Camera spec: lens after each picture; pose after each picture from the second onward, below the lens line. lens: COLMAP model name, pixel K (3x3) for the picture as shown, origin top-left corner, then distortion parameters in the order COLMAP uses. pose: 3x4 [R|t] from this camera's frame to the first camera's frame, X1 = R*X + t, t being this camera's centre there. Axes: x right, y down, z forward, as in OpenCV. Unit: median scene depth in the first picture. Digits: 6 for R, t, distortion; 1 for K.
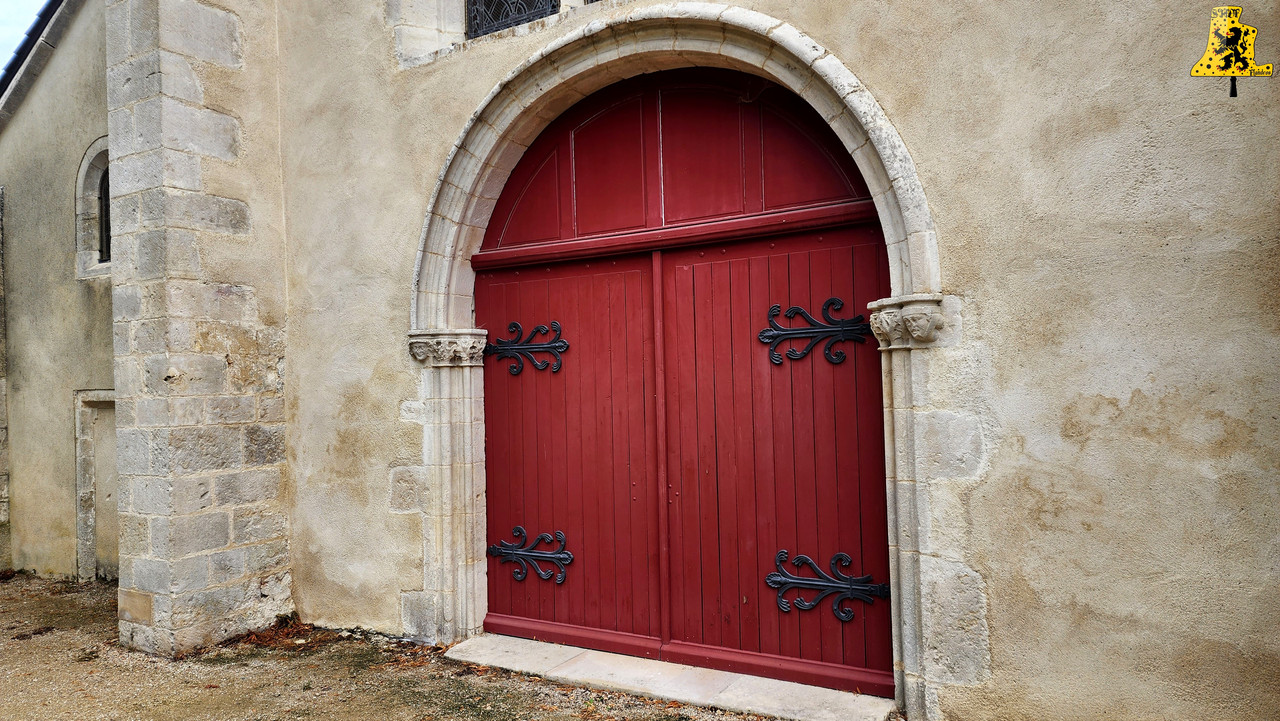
lens RADIAL K [[855.8, 0, 632.4], [0, 855.8, 367.1], [0, 0, 1]] dist [0.094294, -0.110366]
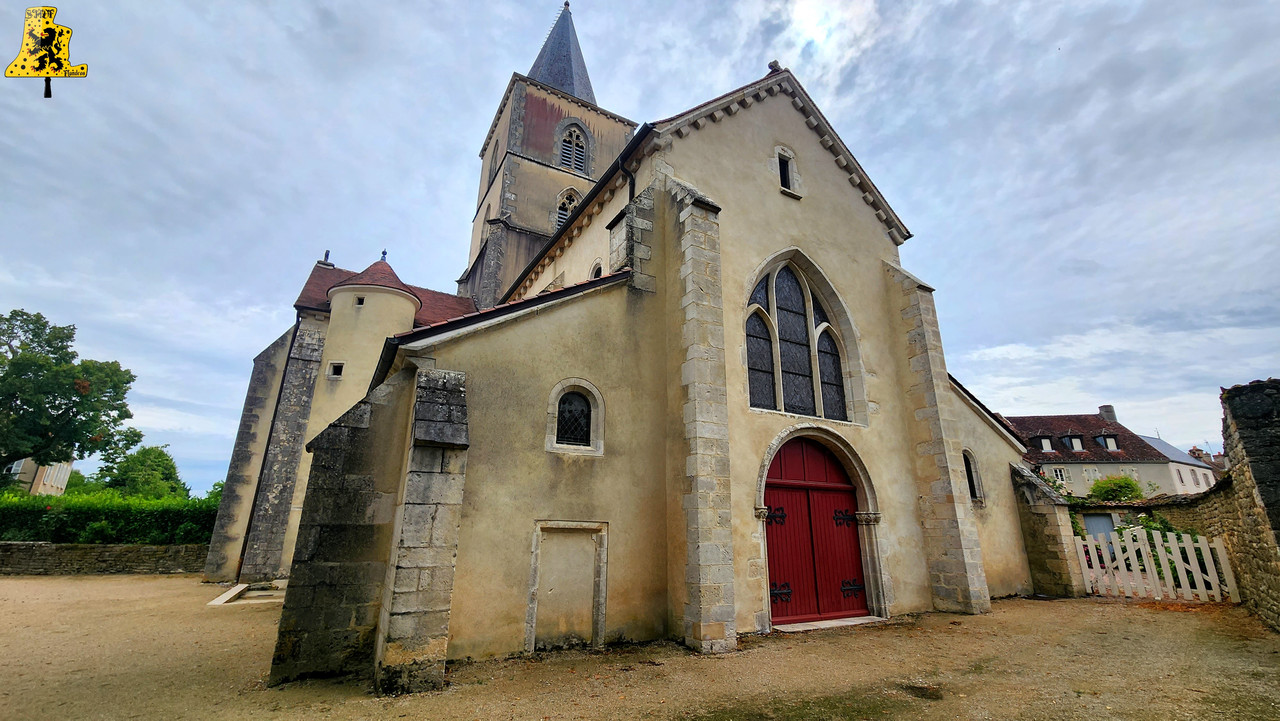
lens RADIAL K [[530.1, 0, 634.9], [0, 530.1, 352.1], [0, 0, 1]] dist [-0.000244, -0.000135]
pose [[0.495088, 0.305220, 0.813467, -1.955818], [-0.043649, 0.943820, -0.327564, 0.063373], [-0.867746, 0.126666, 0.480596, 0.461691]]
